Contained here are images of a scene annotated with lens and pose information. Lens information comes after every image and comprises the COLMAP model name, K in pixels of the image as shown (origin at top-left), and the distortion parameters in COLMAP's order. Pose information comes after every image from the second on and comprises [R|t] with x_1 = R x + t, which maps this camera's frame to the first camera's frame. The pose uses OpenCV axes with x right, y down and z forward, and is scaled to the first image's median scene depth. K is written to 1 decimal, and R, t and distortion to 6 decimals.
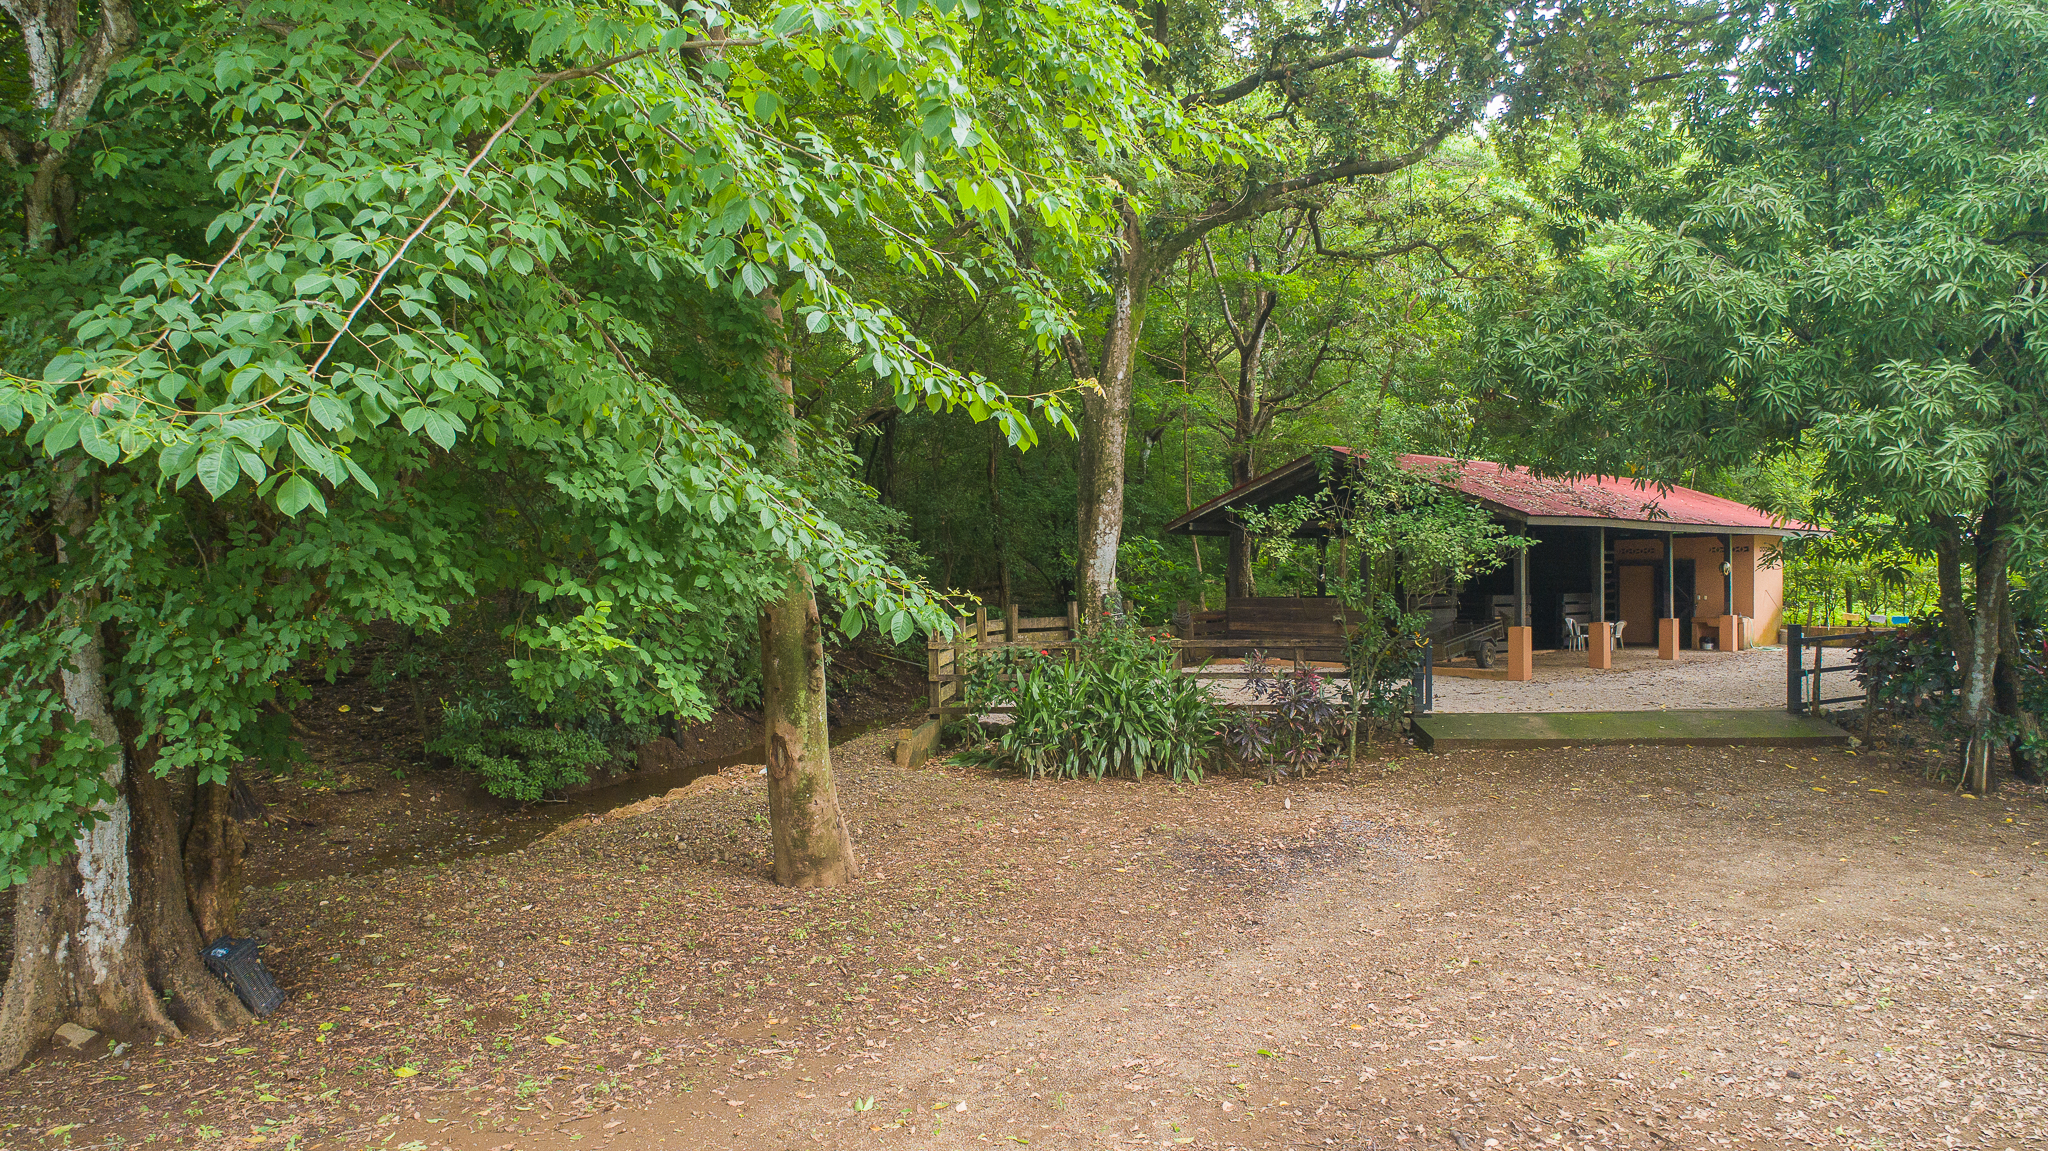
lens RADIAL K [[1408.5, 0, 1024.0], [0, 1408.5, 575.5], [0, 0, 1]] dist [-0.006708, 0.001915]
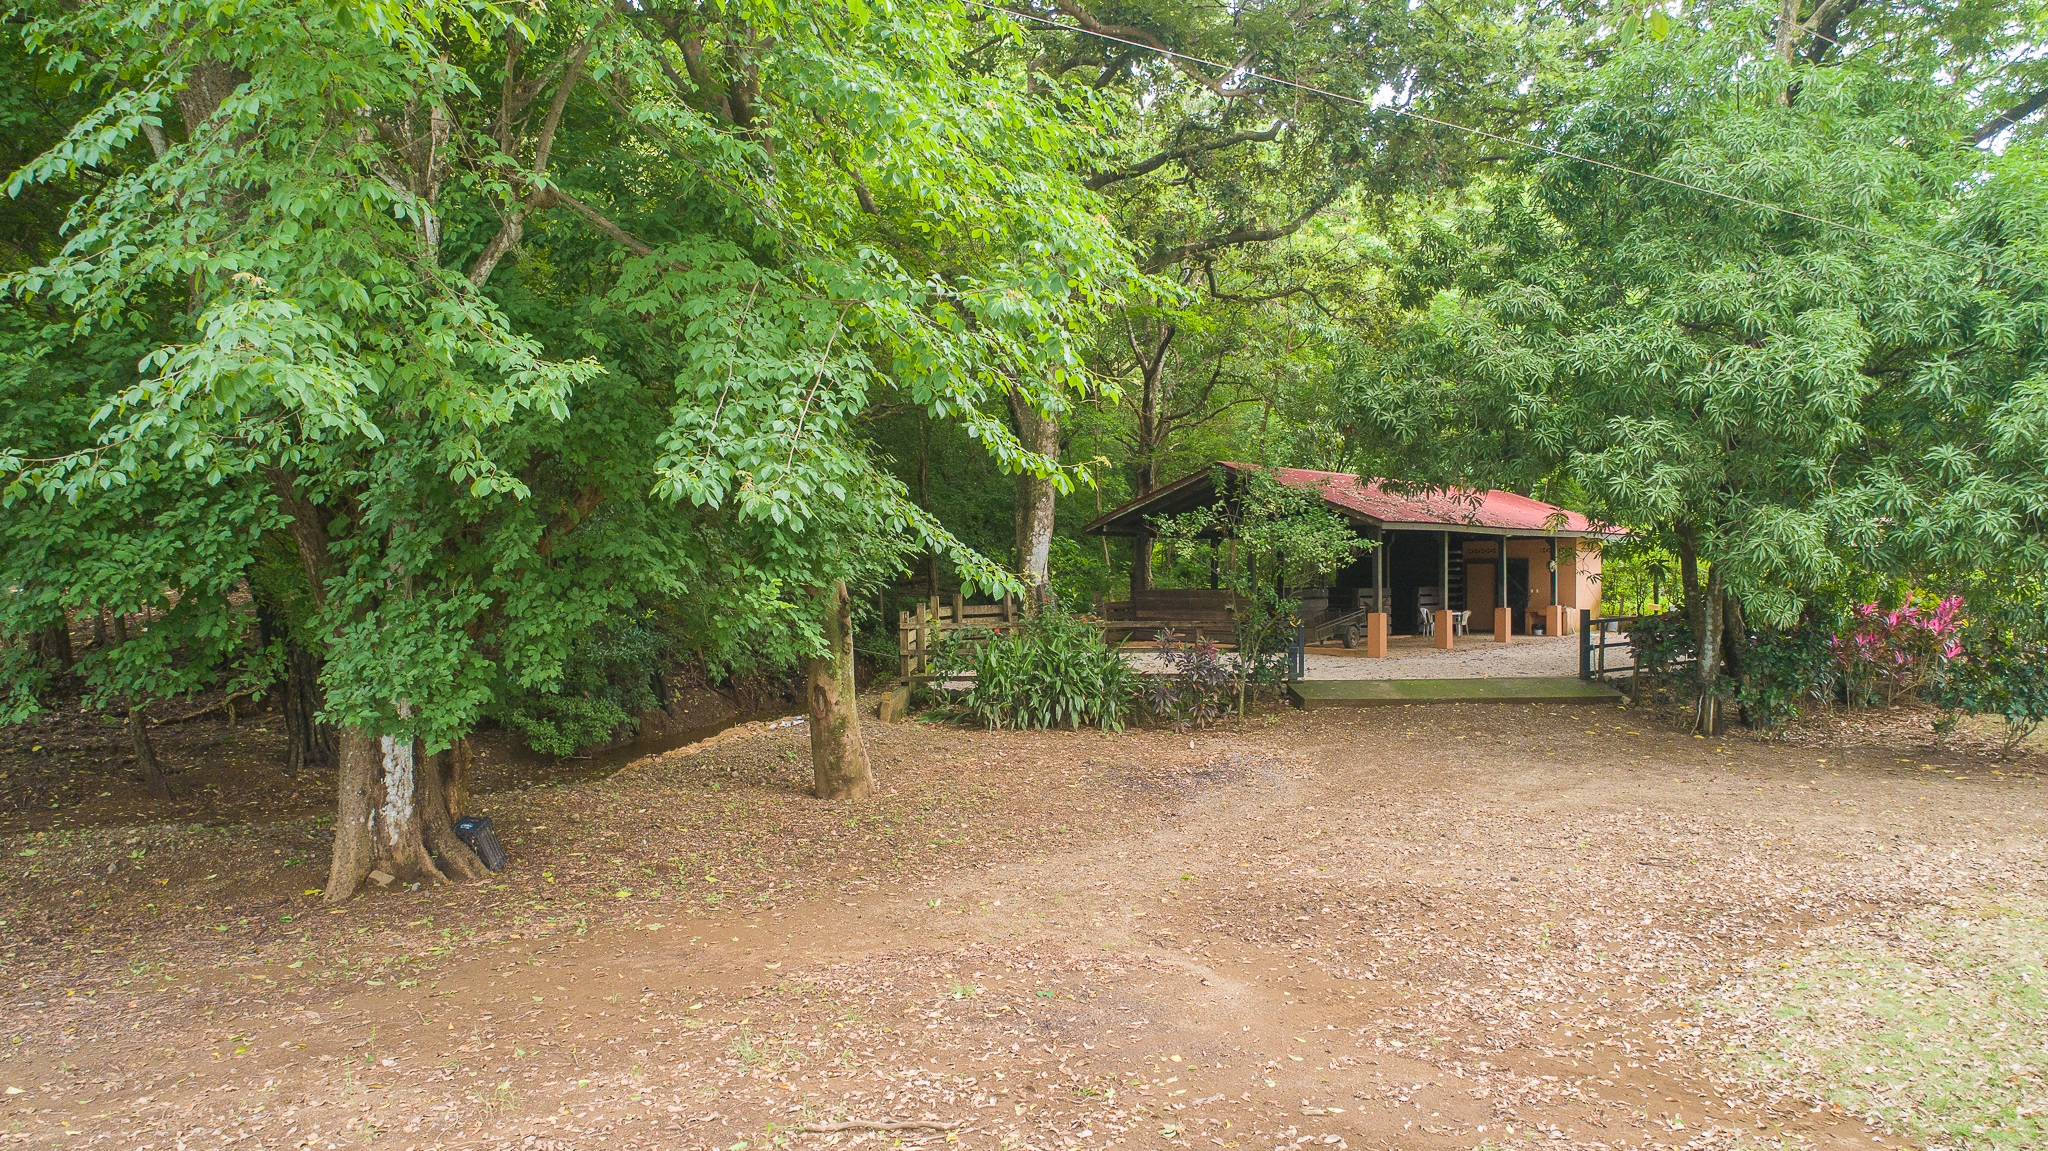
lens RADIAL K [[1501.2, 0, 1024.0], [0, 1501.2, 575.5], [0, 0, 1]] dist [0.001536, -0.000560]
pose [[0.996219, 0.002283, 0.086849, -0.079906], [-0.002290, 0.999997, -0.000021, 0.006131], [-0.086849, -0.000178, 0.996221, -0.332980]]
